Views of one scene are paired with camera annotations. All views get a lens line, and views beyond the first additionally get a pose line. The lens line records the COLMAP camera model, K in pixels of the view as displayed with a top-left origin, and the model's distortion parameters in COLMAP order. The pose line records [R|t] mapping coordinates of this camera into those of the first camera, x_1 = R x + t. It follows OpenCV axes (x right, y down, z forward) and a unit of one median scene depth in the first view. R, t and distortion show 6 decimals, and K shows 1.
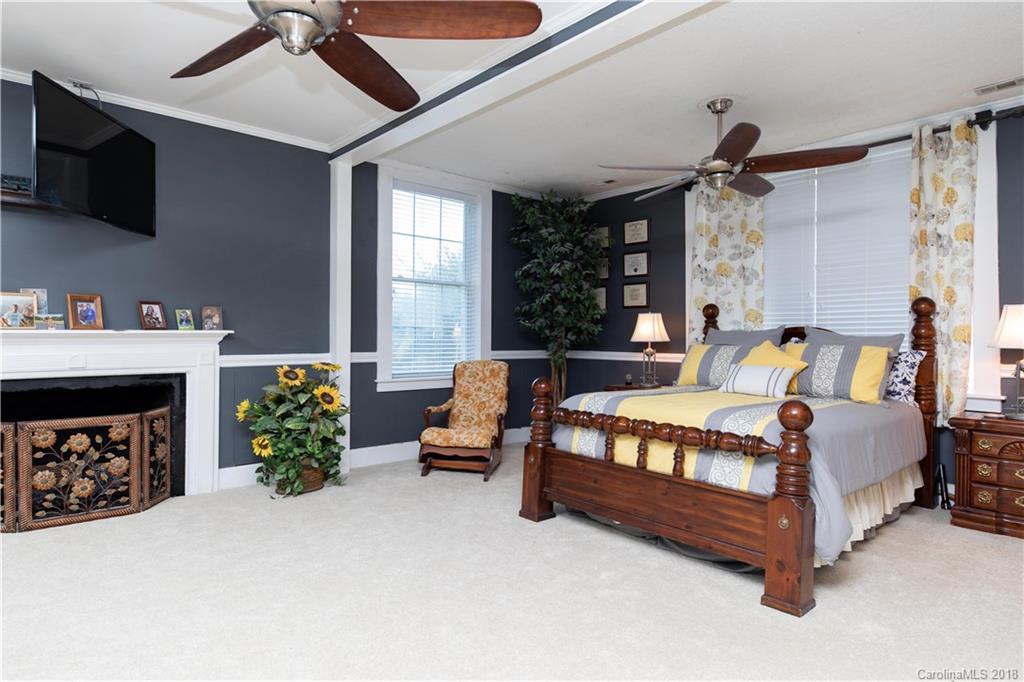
lens RADIAL K [[568.1, 0, 509.0], [0, 568.1, 337.7], [0, 0, 1]] dist [-0.000812, 0.001474]
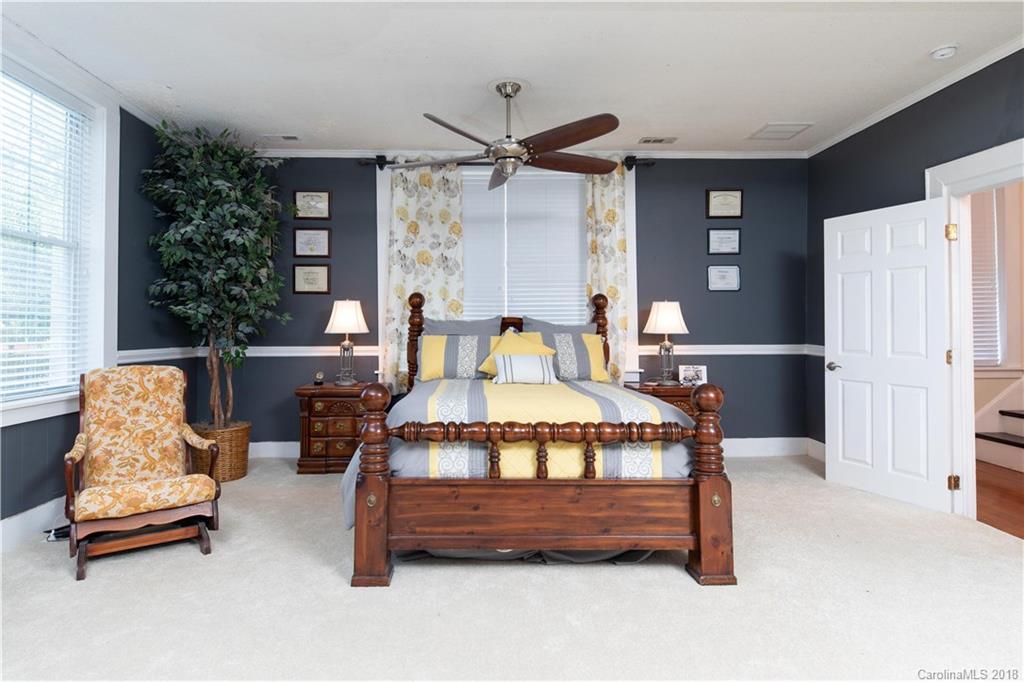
lens RADIAL K [[554.7, 0, 477.2], [0, 554.7, 320.2], [0, 0, 1]] dist [0.002754, -0.000149]
pose [[0.652562, 0.003635, 0.757727, -0.311021], [0.008854, 0.999884, -0.012422, -0.000697], [-0.757684, 0.014815, 0.652454, 0.344631]]
